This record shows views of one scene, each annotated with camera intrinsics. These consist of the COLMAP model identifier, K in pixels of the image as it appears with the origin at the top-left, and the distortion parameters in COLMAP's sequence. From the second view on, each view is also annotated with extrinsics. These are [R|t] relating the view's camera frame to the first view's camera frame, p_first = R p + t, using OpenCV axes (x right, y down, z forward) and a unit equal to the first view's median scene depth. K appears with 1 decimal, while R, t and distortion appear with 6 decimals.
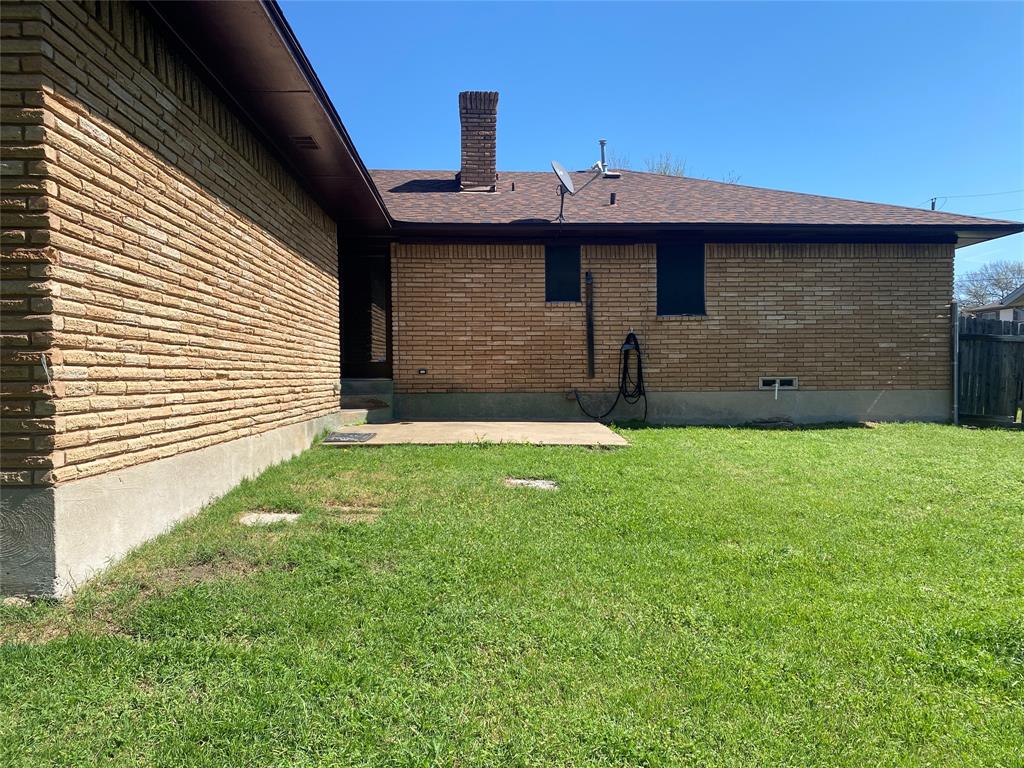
lens RADIAL K [[776.3, 0, 519.7], [0, 776.3, 394.3], [0, 0, 1]] dist [0.070605, -0.070297]
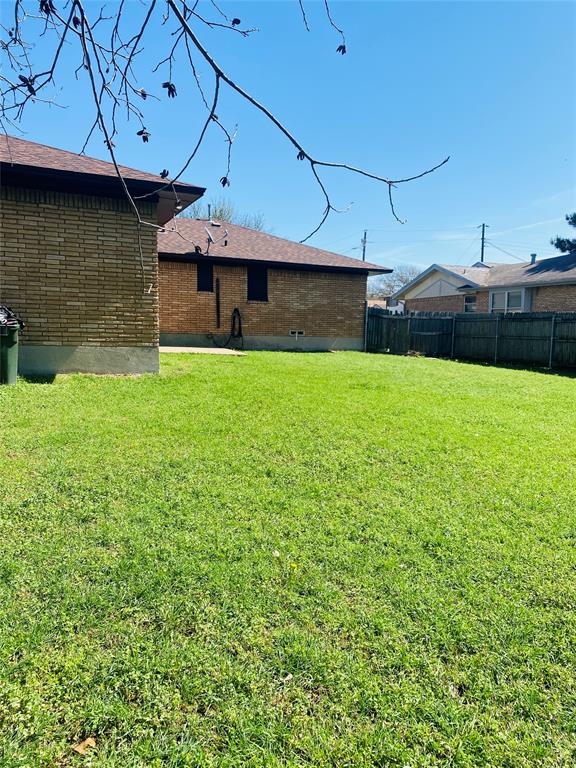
lens RADIAL K [[582.2, 0, 287.6], [0, 582.2, 381.9], [0, 0, 1]] dist [0.070605, -0.070297]
pose [[0.937150, -0.001529, 0.348924, -0.292136], [-0.019805, 0.998145, 0.057566, 0.031137], [-0.348365, -0.060858, 0.935381, -0.593296]]
